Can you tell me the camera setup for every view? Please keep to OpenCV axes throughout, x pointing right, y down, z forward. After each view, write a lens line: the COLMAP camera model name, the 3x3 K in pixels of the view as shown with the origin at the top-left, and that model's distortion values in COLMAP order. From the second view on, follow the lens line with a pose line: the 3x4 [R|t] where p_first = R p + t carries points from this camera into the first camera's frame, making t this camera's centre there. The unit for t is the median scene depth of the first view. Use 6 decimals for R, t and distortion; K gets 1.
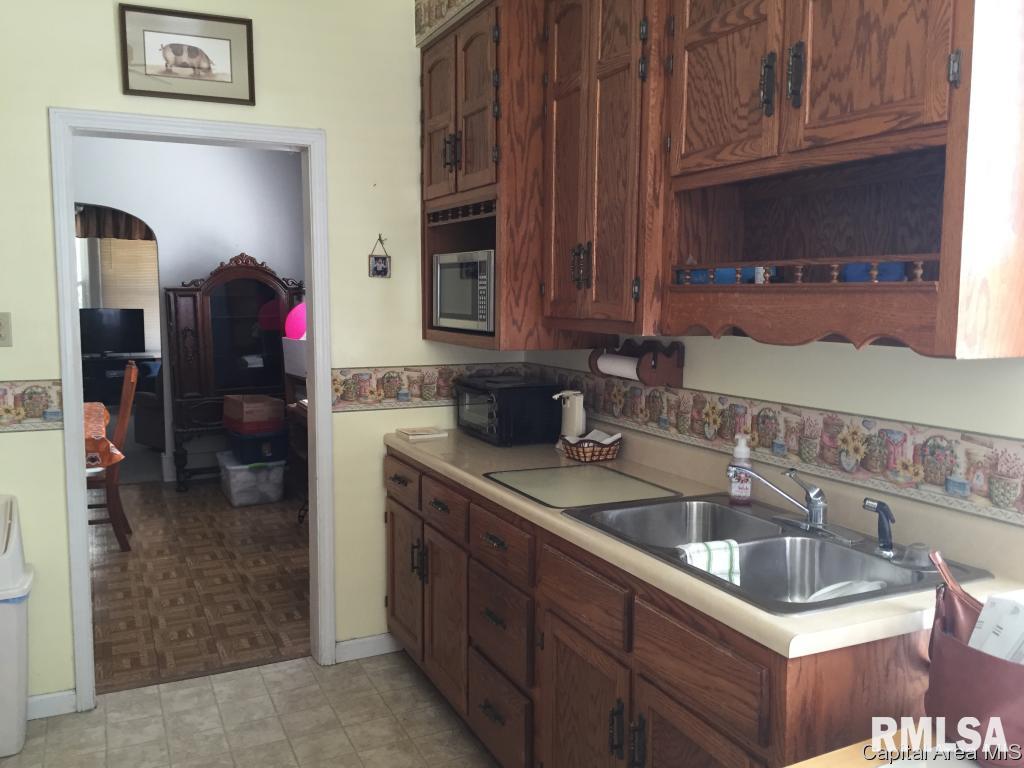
lens RADIAL K [[864.1, 0, 512.0], [0, 864.1, 384.0], [0, 0, 1]] dist [-0.046528, 0.000938]
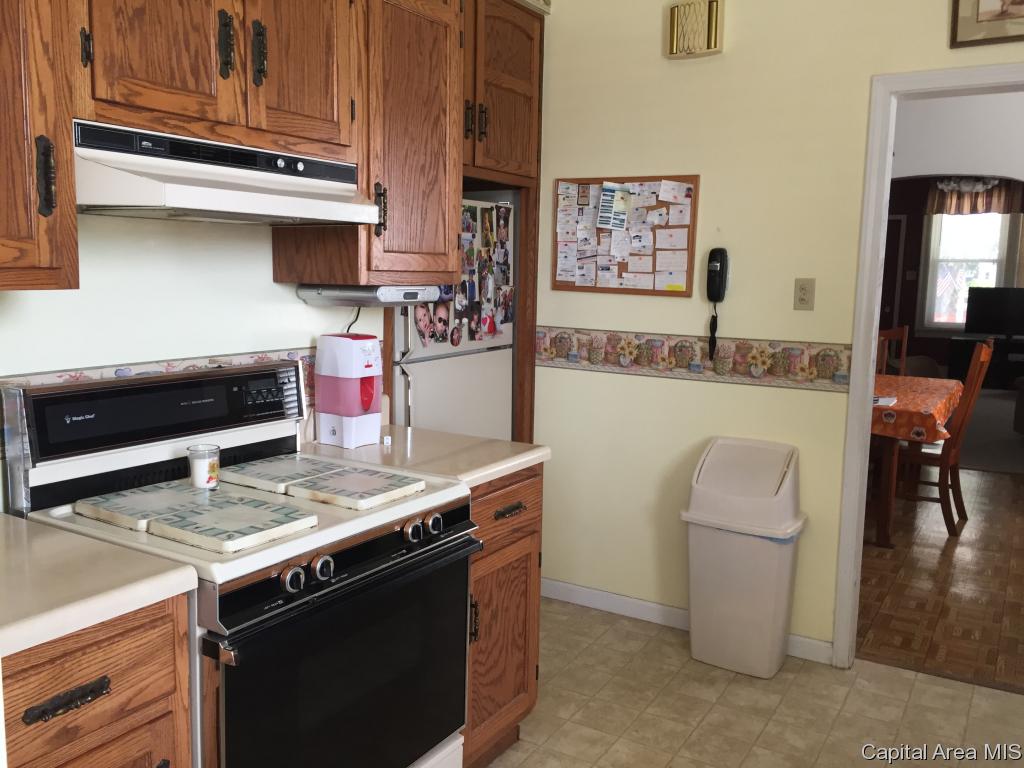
lens RADIAL K [[880.5, 0, 511.8], [0, 880.5, 389.5], [0, 0, 1]] dist [0.009748, -0.003954]
pose [[0.550324, 0.133270, -0.824247, 0.131122], [-0.103373, 0.990460, 0.091125, -0.006775], [0.828527, 0.035057, 0.558850, 0.065569]]
